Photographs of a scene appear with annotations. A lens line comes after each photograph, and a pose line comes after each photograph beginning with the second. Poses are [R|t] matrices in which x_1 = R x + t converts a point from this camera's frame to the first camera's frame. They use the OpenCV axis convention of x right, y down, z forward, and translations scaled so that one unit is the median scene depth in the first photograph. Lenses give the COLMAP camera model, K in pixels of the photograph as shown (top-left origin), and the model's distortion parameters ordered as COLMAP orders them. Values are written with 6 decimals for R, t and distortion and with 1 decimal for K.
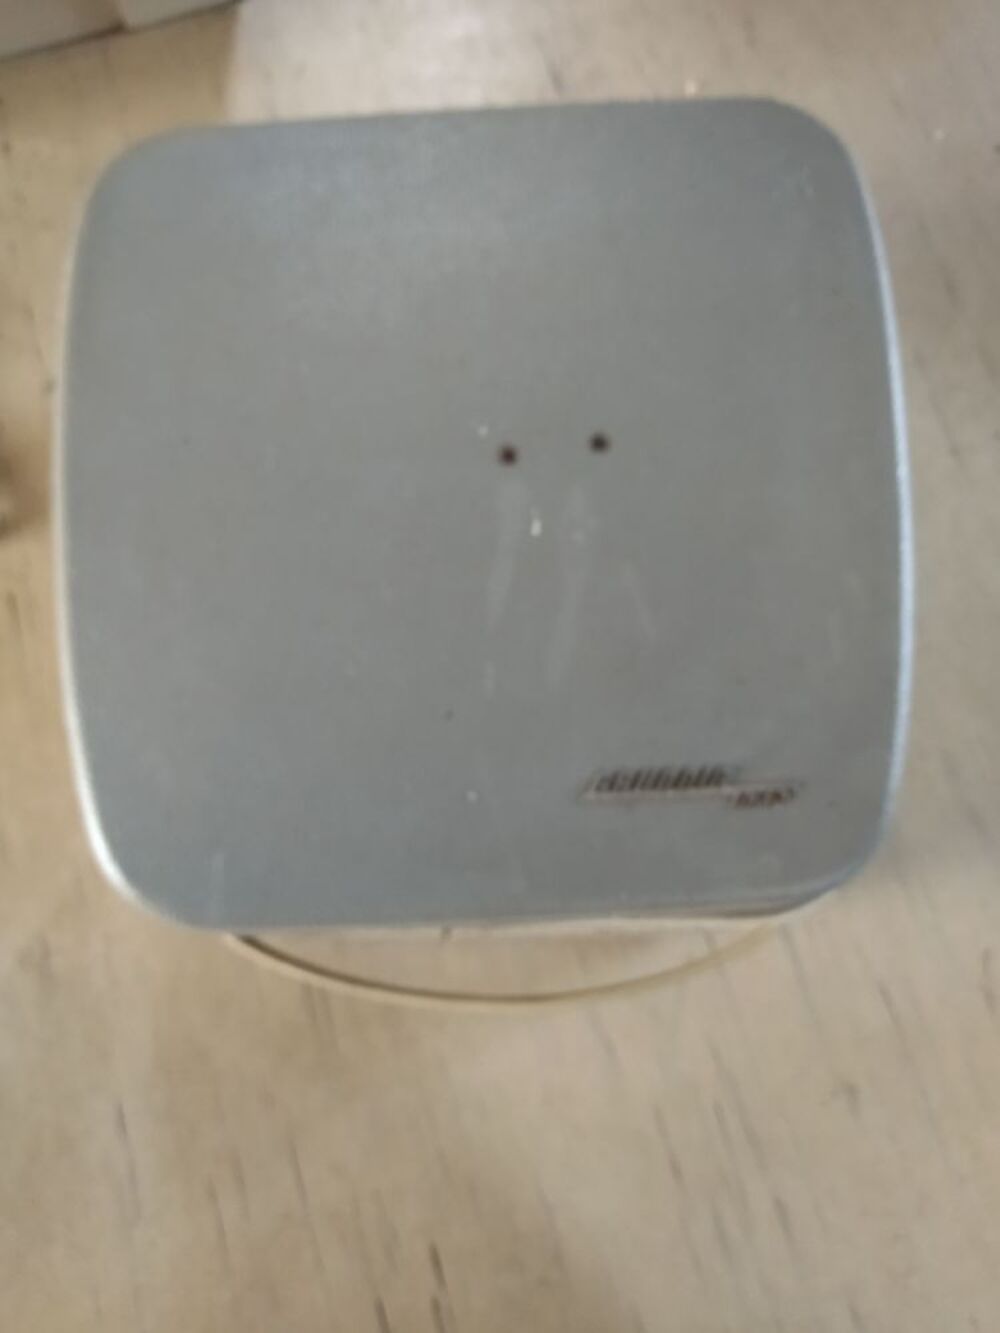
lens RADIAL K [[1054.5, 0, 499.3], [0, 1054.5, 663.0], [0, 0, 1]] dist [0.127100, 0.000596]
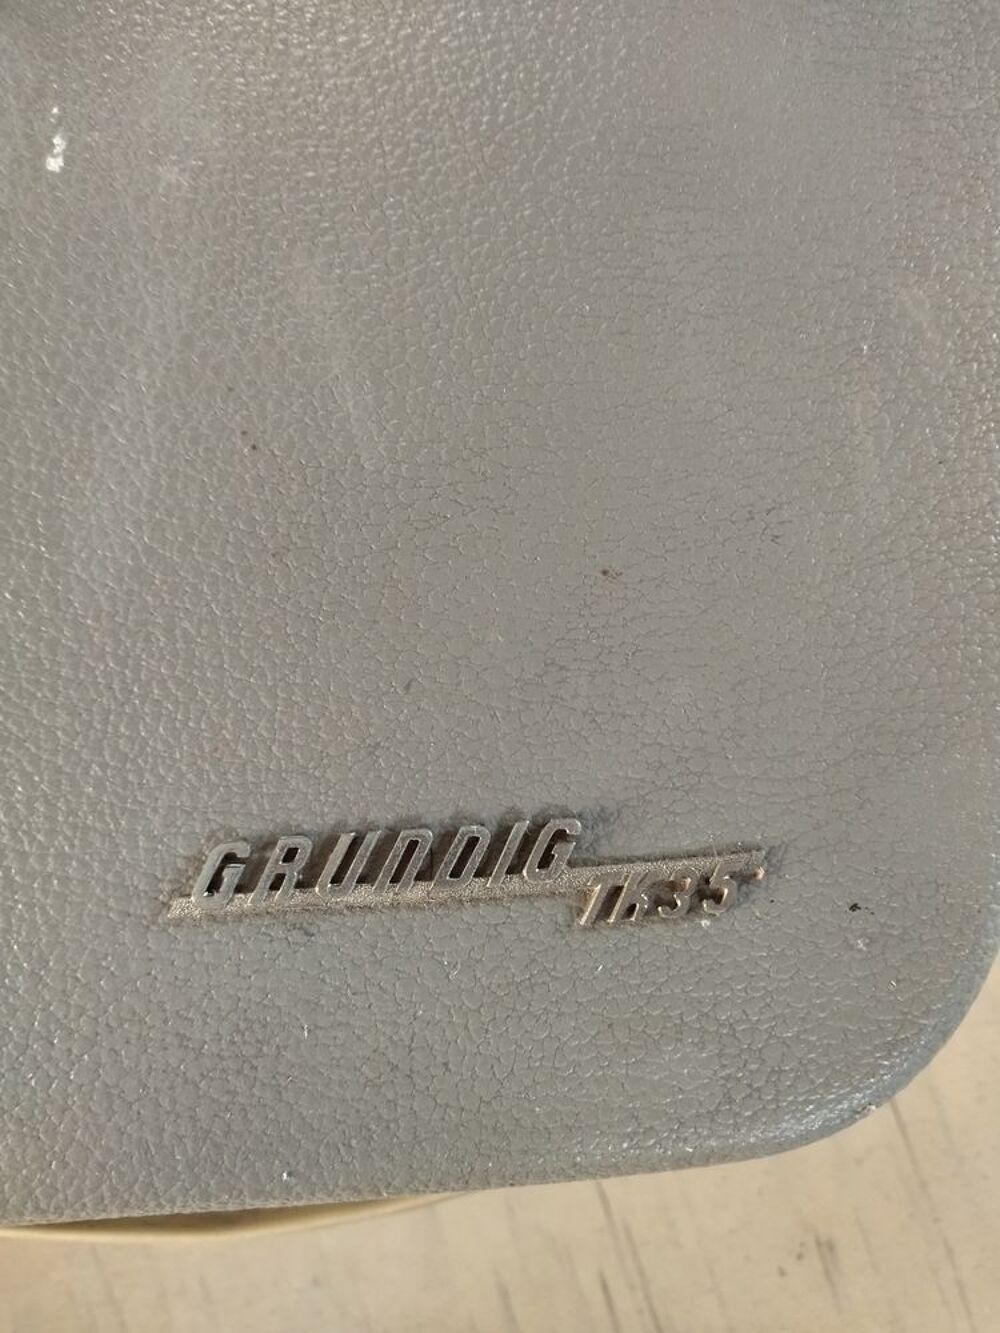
lens RADIAL K [[1054.5, 0, 499.1], [0, 1054.5, 668.5], [0, 0, 1]] dist [0.127100, 0.000596]
pose [[0.998781, -0.014275, 0.047258, 0.173610], [0.007433, 0.989853, 0.141904, -0.002126], [-0.048804, -0.141380, 0.988752, 0.654410]]
